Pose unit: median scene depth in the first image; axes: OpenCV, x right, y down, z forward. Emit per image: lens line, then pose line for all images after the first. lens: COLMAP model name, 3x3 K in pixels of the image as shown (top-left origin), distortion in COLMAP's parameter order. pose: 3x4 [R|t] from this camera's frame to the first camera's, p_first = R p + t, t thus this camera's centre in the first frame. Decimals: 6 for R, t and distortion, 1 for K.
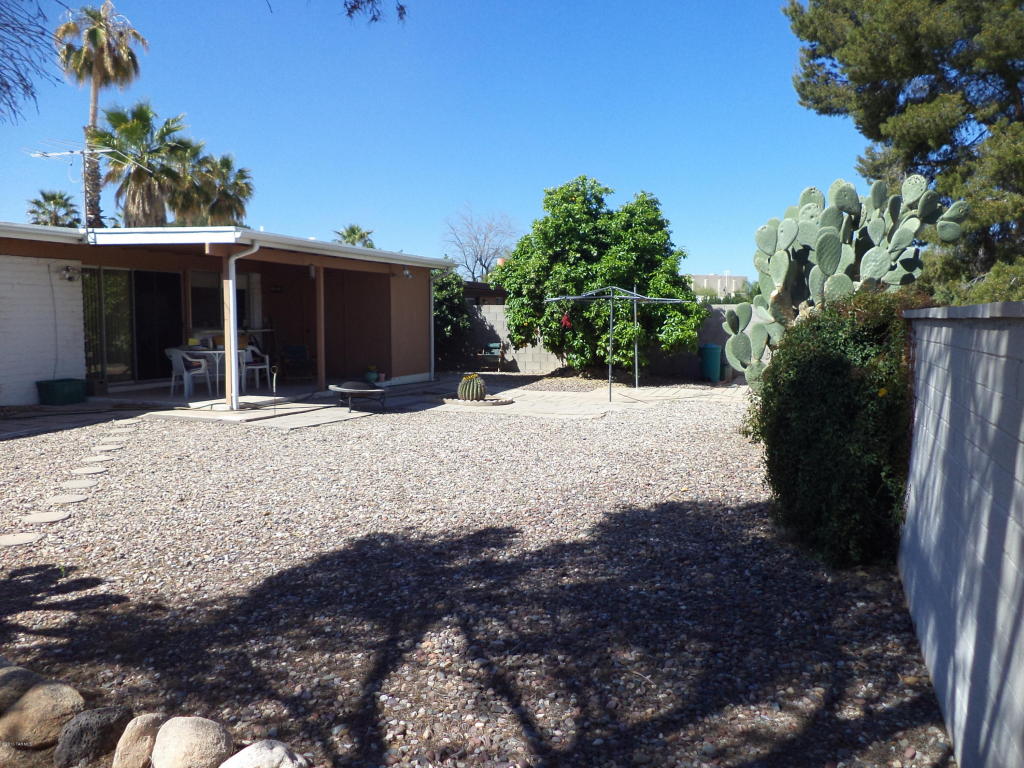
lens RADIAL K [[830.3, 0, 513.4], [0, 830.3, 383.9], [0, 0, 1]] dist [-0.022146, 0.006285]
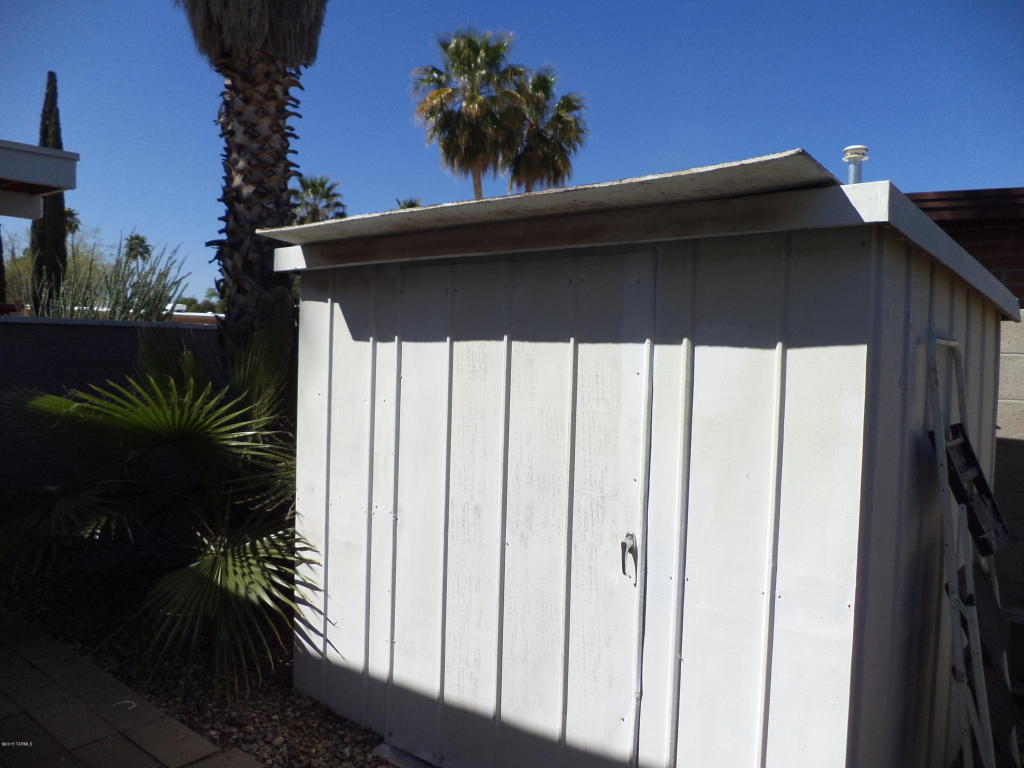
lens RADIAL K [[830.3, 0, 511.4], [0, 830.3, 382.6], [0, 0, 1]] dist [-0.022146, 0.006285]
pose [[0.945607, 0.037815, -0.323105, -0.172388], [-0.048622, 0.998493, -0.025439, -0.043931], [0.321657, 0.039765, 0.946021, 0.451734]]
